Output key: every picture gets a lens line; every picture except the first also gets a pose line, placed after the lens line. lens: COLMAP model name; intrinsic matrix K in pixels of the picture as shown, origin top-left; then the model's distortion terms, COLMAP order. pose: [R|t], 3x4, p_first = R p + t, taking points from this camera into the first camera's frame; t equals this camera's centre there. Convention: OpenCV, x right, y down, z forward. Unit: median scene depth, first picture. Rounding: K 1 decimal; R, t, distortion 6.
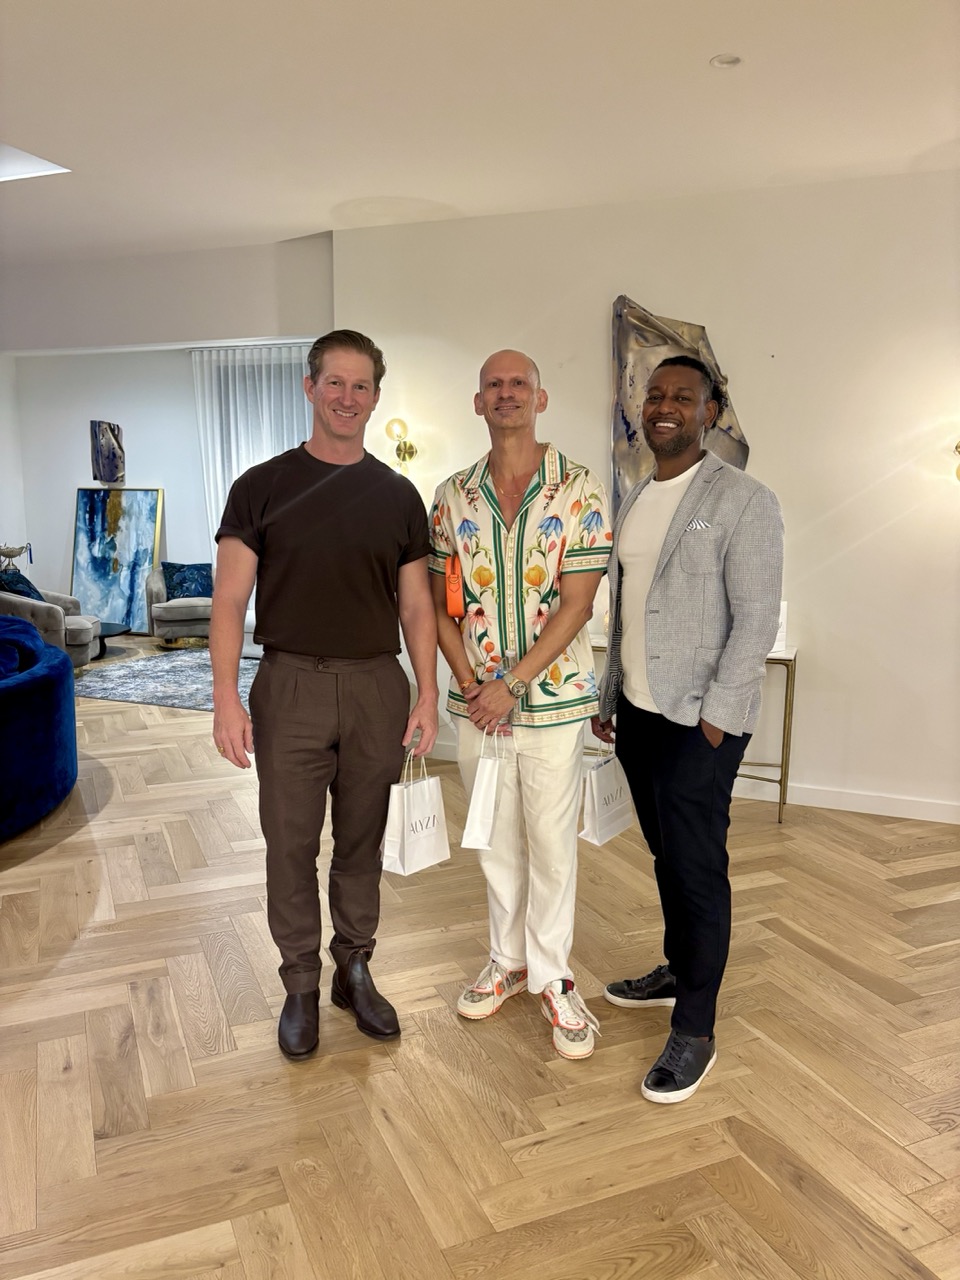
lens RADIAL K [[962.7, 0, 469.1], [0, 962.7, 655.4], [0, 0, 1]] dist [0.047188, -0.001712]
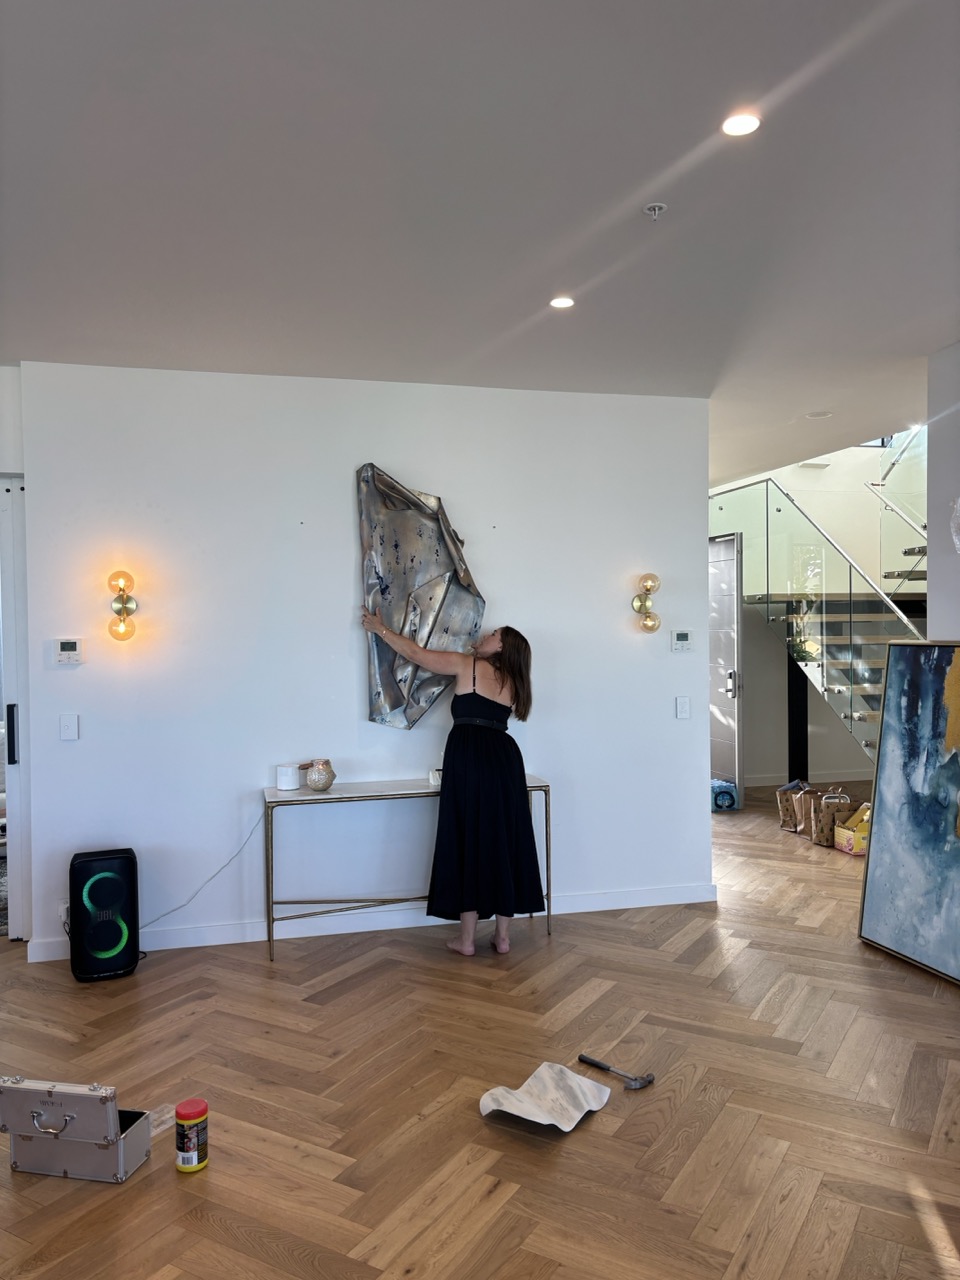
lens RADIAL K [[969.0, 0, 476.4], [0, 969.0, 636.0], [0, 0, 1]] dist [0.065000, -0.058763]
pose [[0.811678, -0.027709, 0.583447, -0.389362], [0.120674, 0.985280, -0.121086, -0.038241], [-0.571504, 0.168690, 0.803074, 0.101458]]
